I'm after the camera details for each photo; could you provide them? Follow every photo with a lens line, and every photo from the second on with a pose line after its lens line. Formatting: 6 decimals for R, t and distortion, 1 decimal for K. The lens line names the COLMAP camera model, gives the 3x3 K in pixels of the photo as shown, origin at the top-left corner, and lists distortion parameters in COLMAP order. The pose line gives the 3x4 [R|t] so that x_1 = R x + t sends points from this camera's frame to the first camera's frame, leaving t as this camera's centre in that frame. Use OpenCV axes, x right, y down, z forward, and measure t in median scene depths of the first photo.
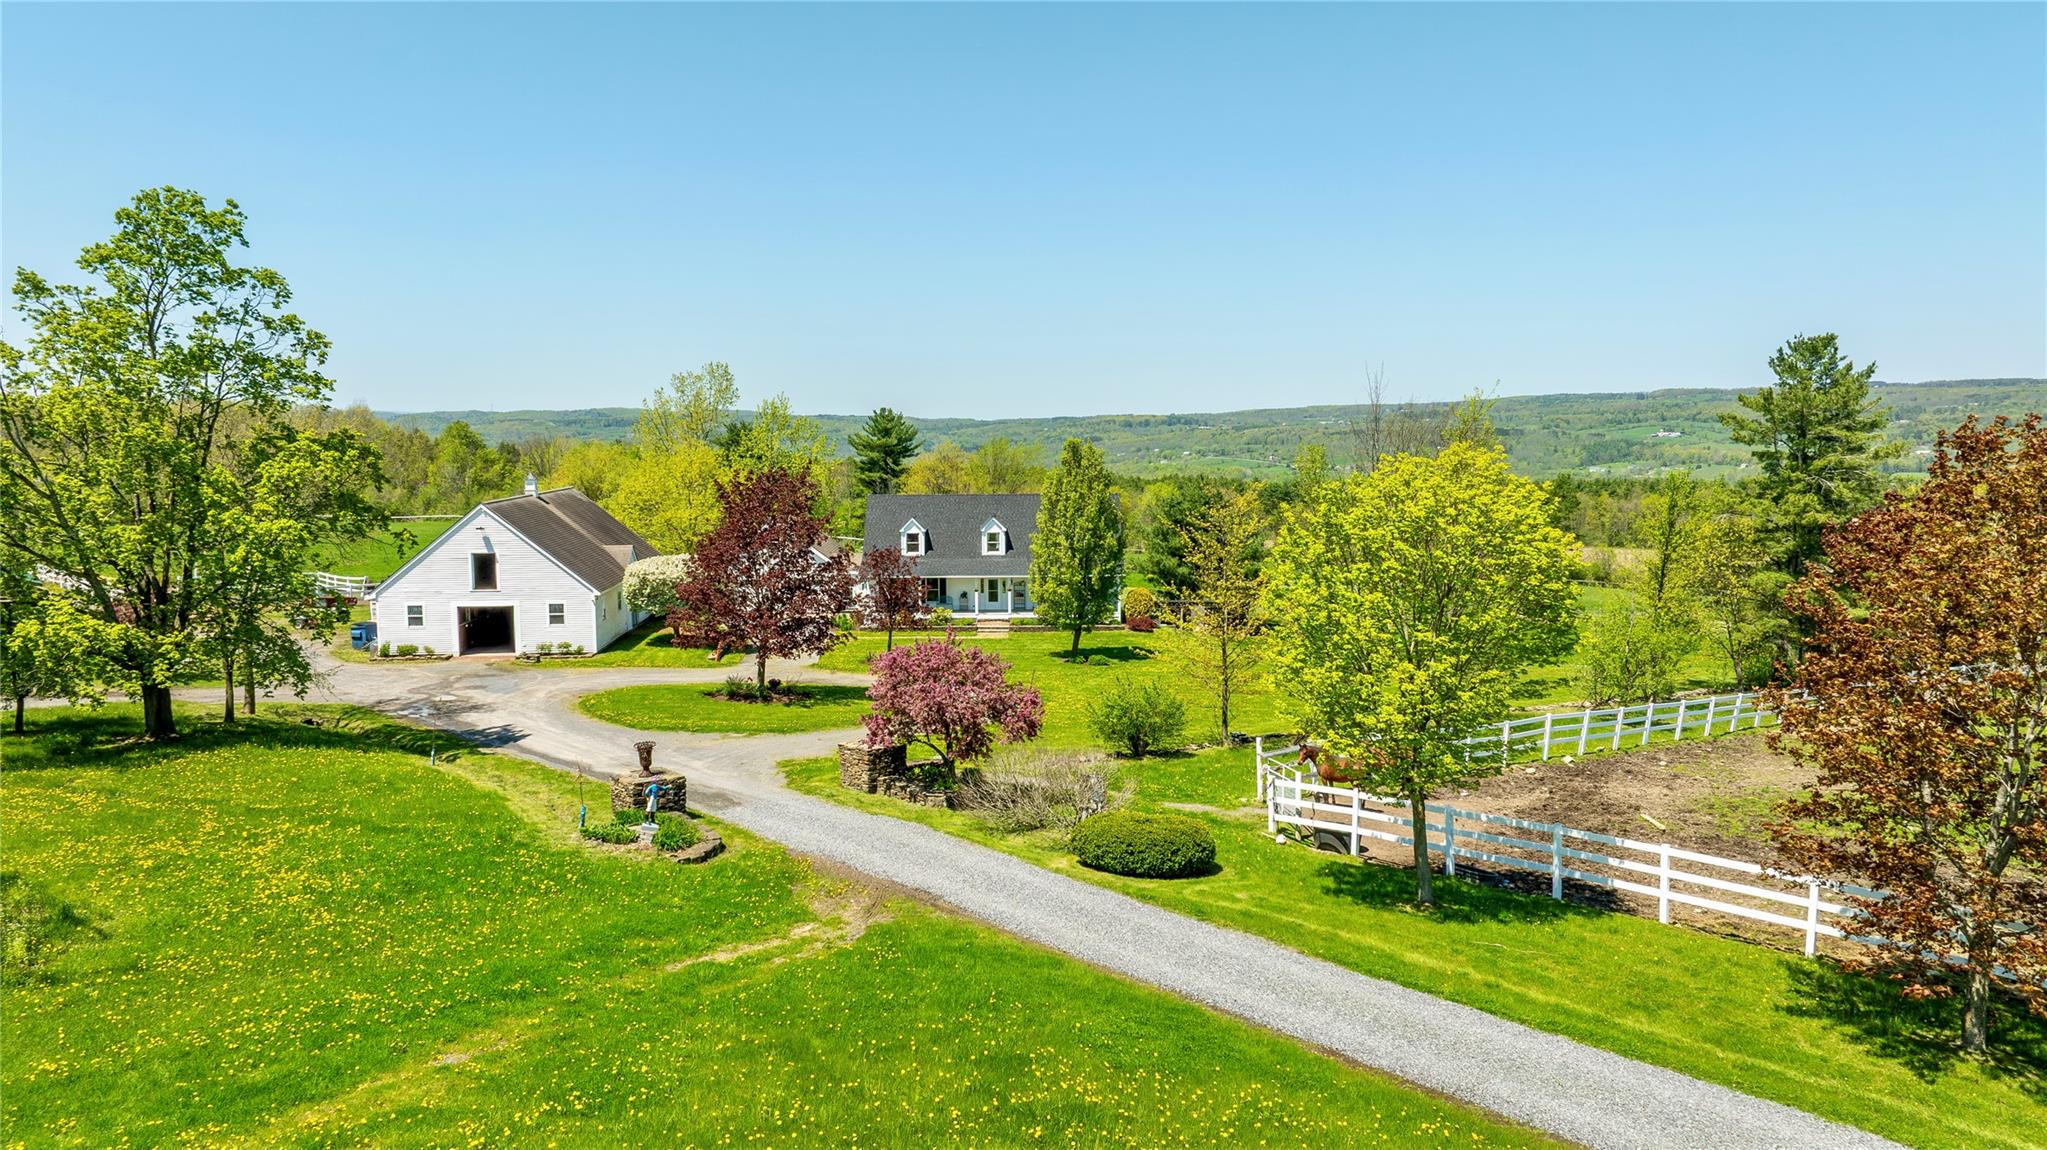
lens RADIAL K [[1449.6, 0, 1023.5], [0, 1449.6, 575.0], [0, 0, 1]] dist [-0.024300, 0.006093]
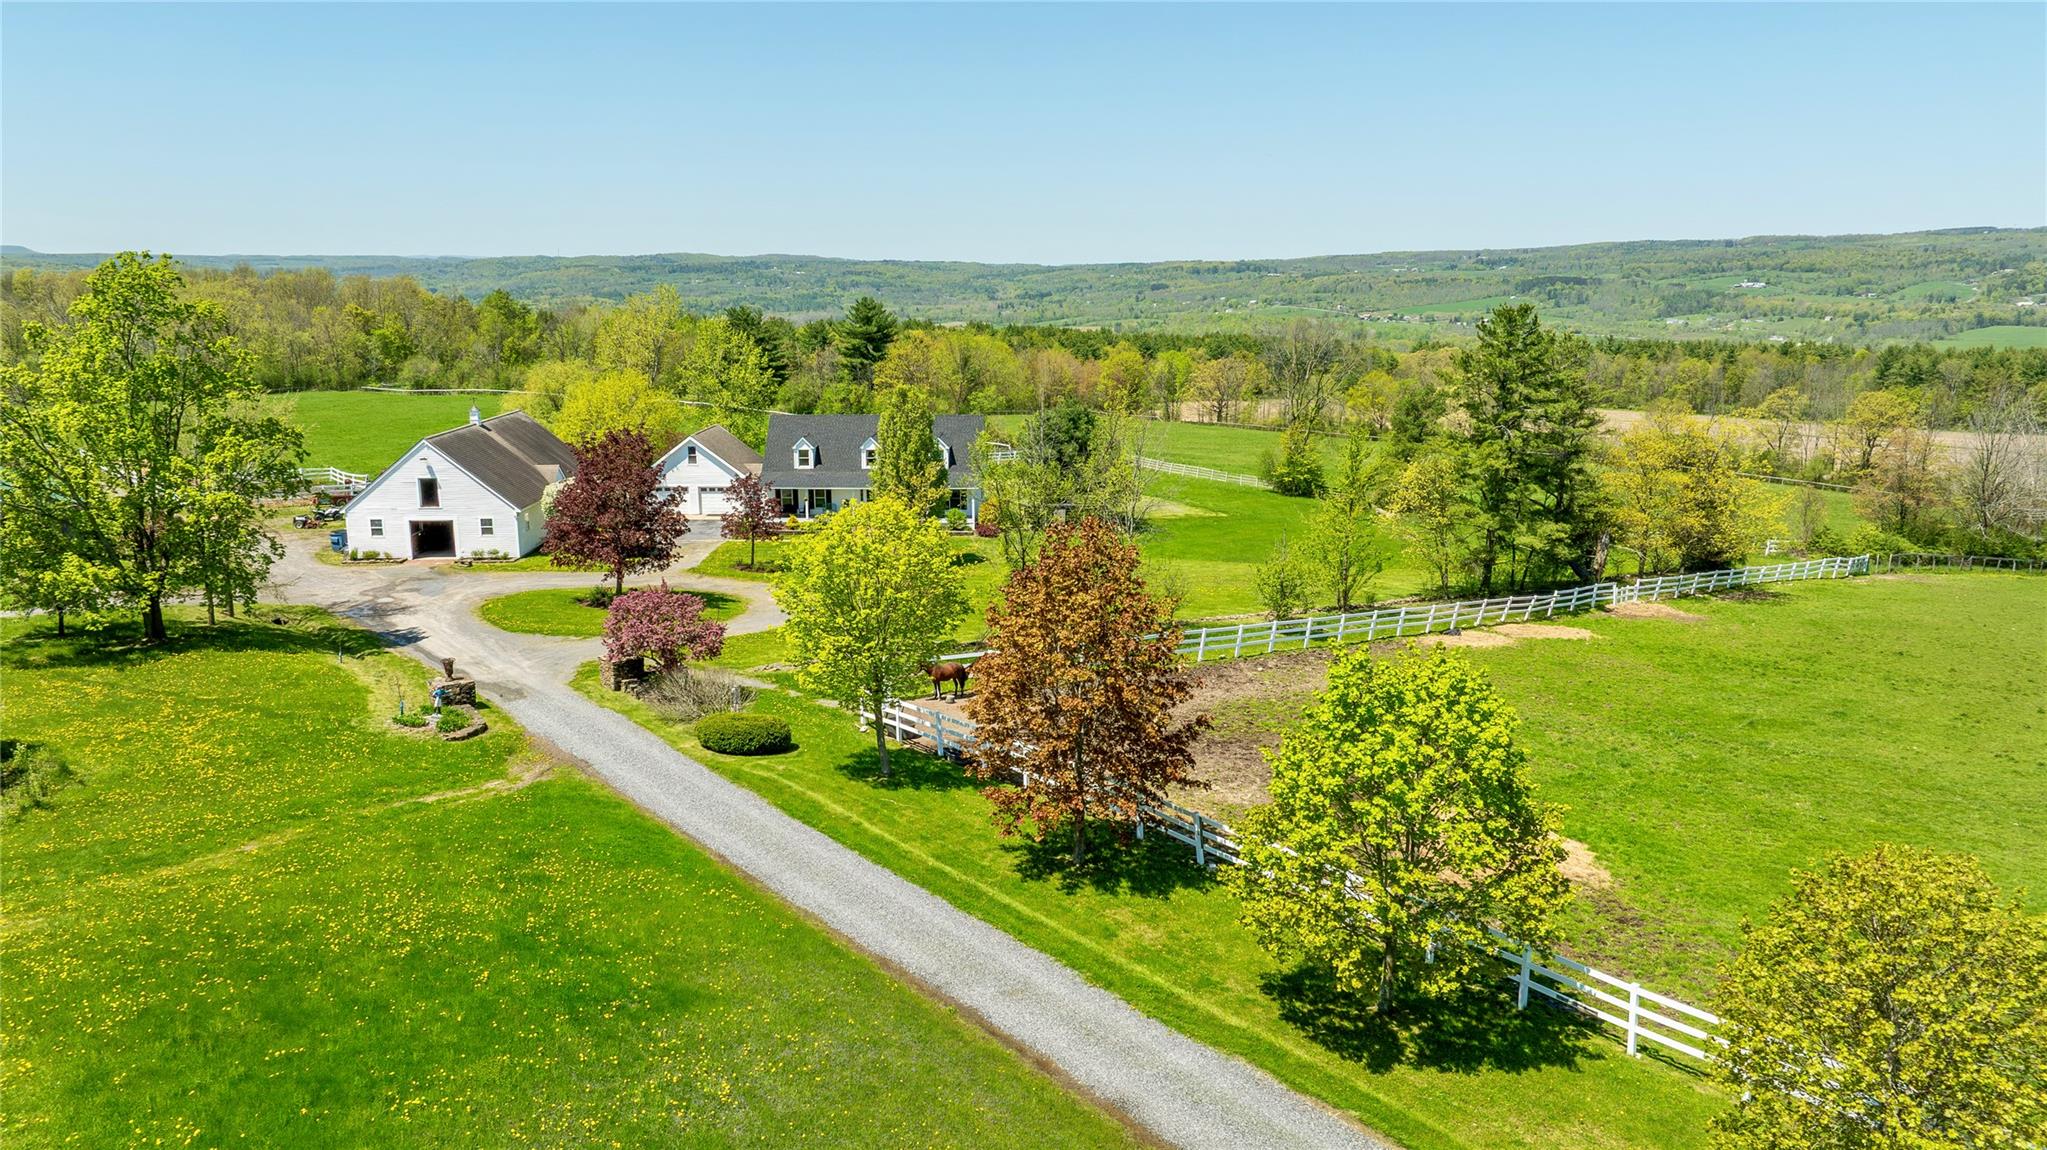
lens RADIAL K [[1455.0, 0, 1023.5], [0, 1455.0, 575.0], [0, 0, 1]] dist [-0.023952, 0.001373]
pose [[0.998843, 0.010975, -0.046815, 0.201863], [-0.006039, 0.994526, 0.104312, -0.065746], [0.047704, -0.103909, 0.993442, -0.232008]]
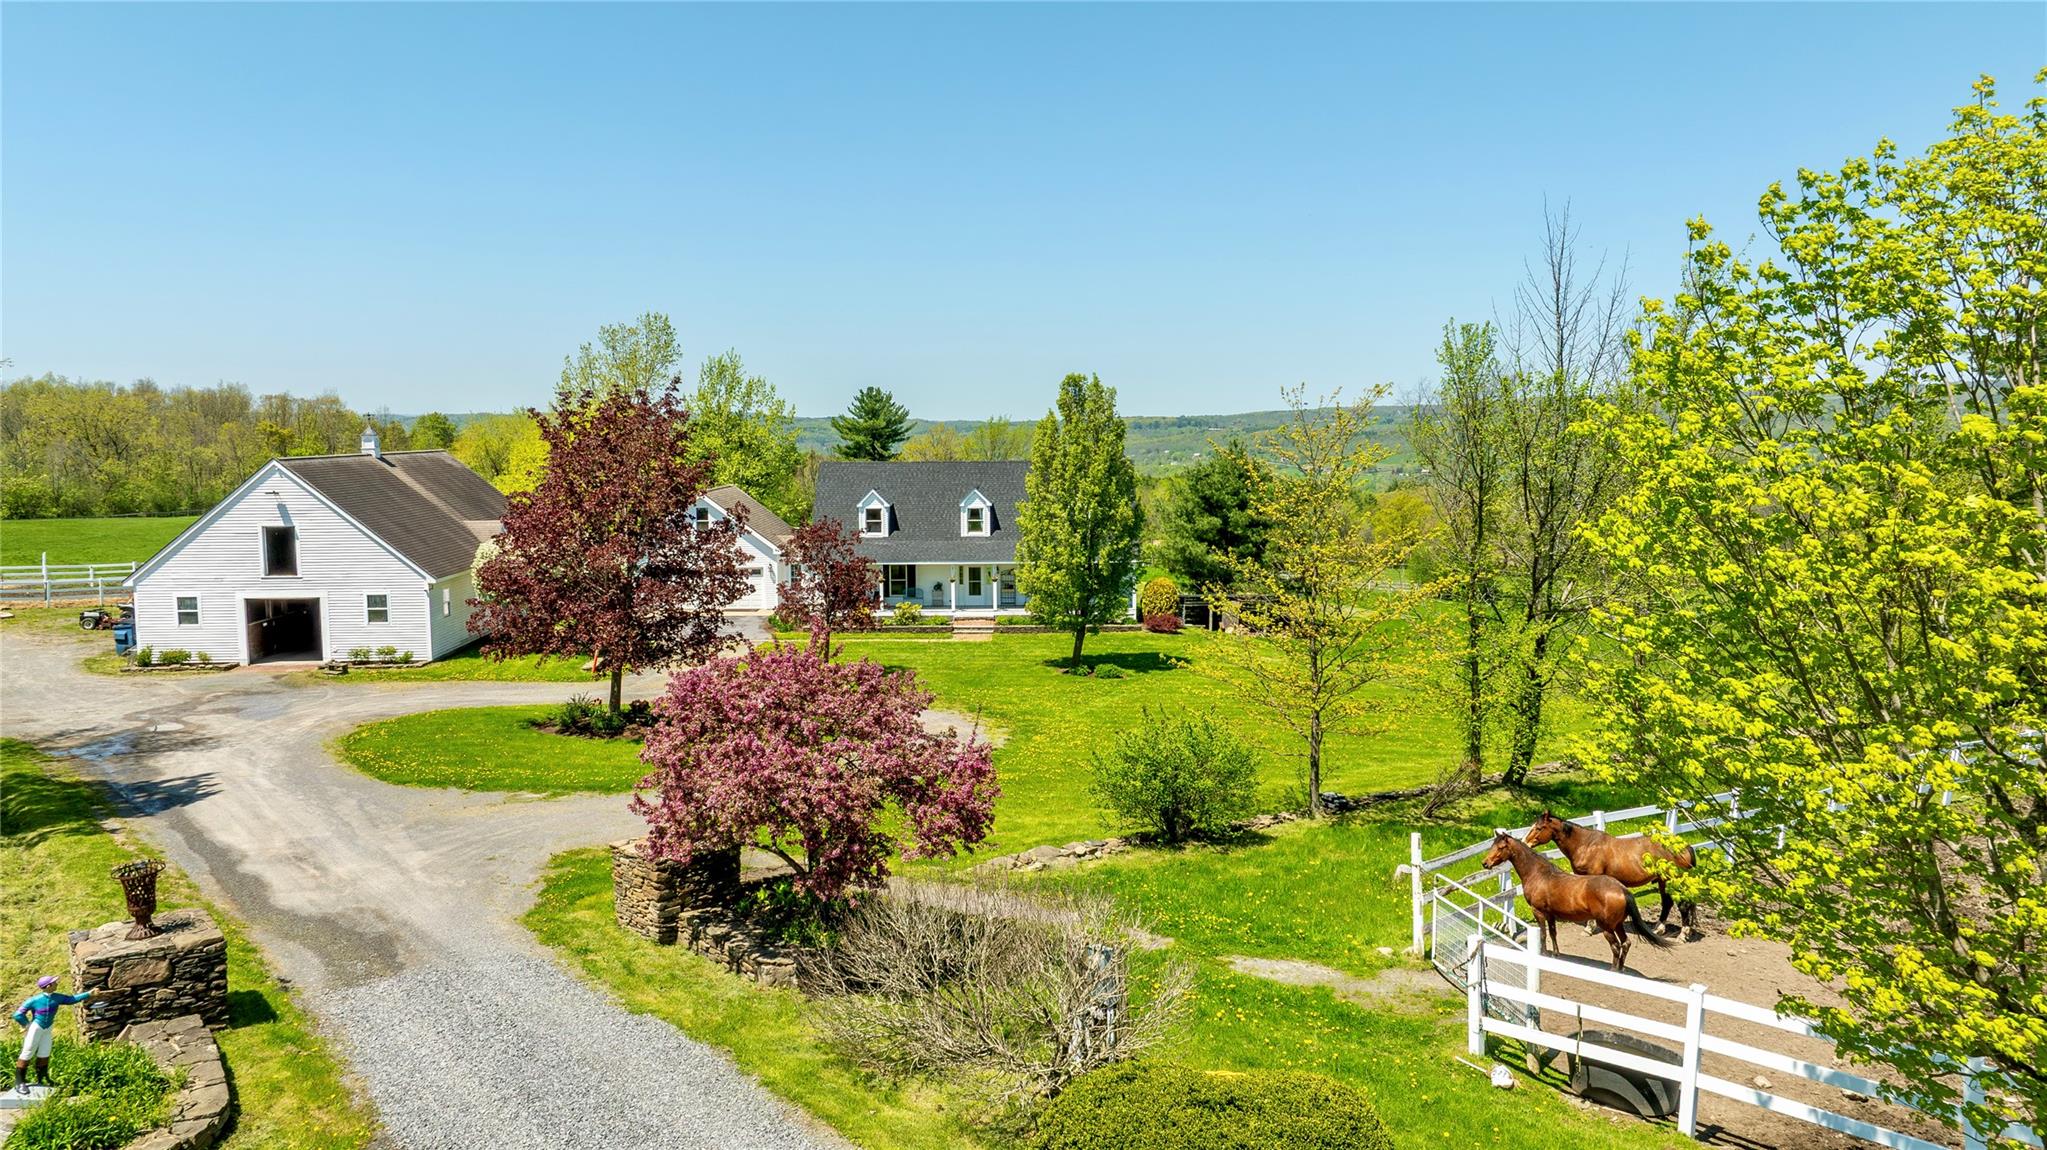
lens RADIAL K [[1449.6, 0, 1023.5], [0, 1449.6, 575.0], [0, 0, 1]] dist [-0.024300, 0.006093]
pose [[0.999978, 0.000119, -0.006667, 0.013665], [-0.000133, 0.999998, -0.001996, 0.011229], [0.006666, 0.001997, 0.999976, 0.262980]]
